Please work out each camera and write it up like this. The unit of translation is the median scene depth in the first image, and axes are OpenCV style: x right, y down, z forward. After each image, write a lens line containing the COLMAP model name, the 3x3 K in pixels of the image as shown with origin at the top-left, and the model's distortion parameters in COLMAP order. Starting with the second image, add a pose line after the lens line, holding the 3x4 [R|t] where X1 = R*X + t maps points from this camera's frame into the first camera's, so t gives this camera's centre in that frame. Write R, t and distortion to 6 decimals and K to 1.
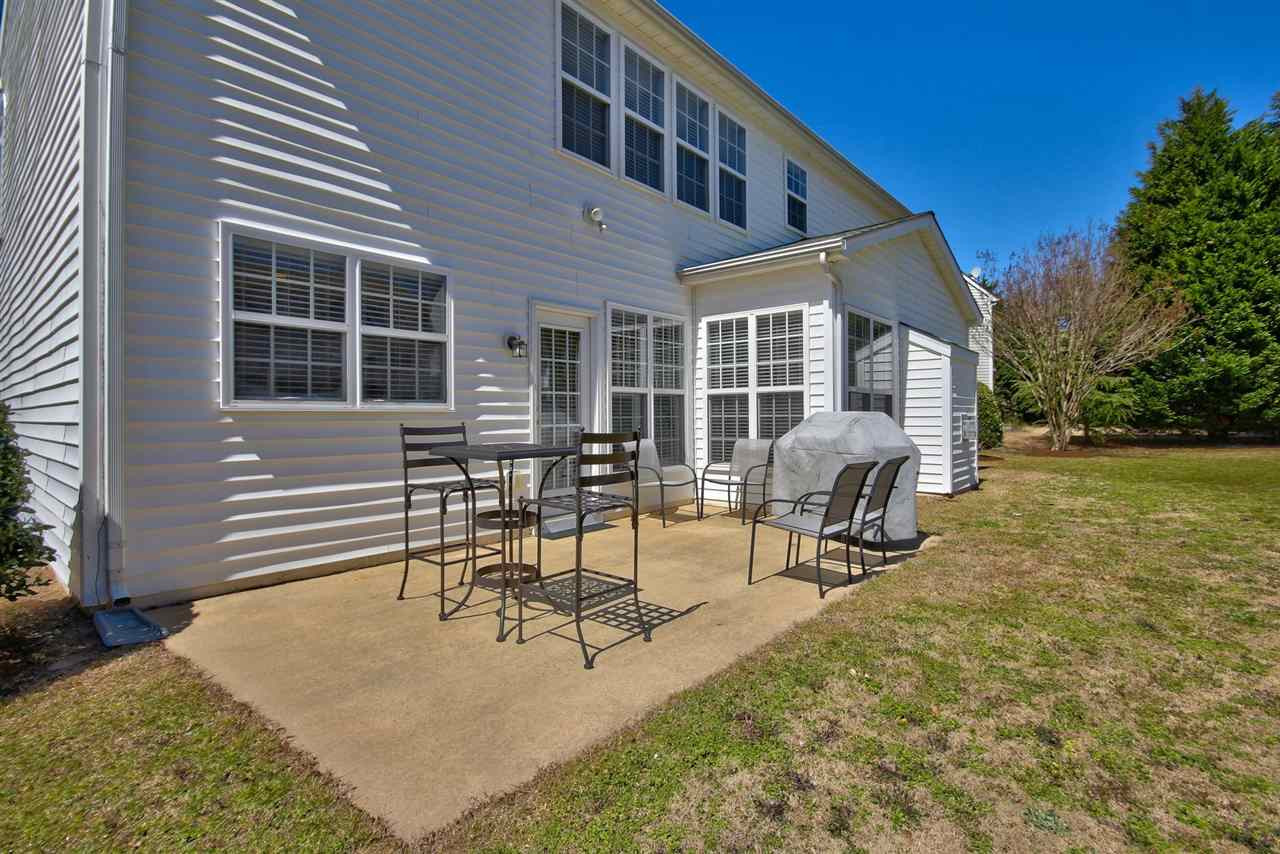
lens RADIAL K [[596.2, 0, 645.9], [0, 596.2, 401.9], [0, 0, 1]] dist [-0.002231, -0.005667]
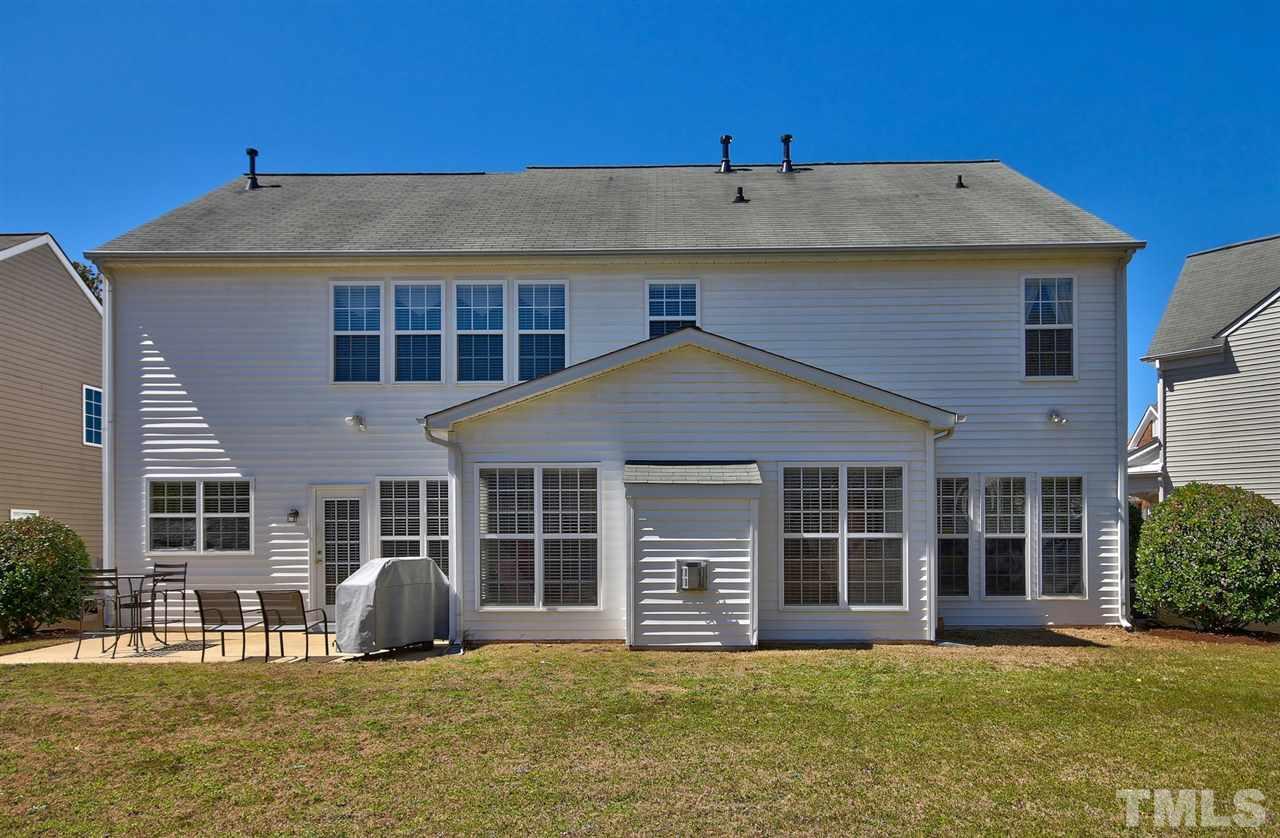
lens RADIAL K [[775.1, 0, 651.6], [0, 775.1, 540.3], [0, 0, 1]] dist [0.012861, -0.000814]
pose [[0.637282, -0.002861, -0.770625, 1.898849], [0.016037, 0.999826, 0.009550, -0.026410], [0.770463, -0.018445, 0.637217, 0.347125]]
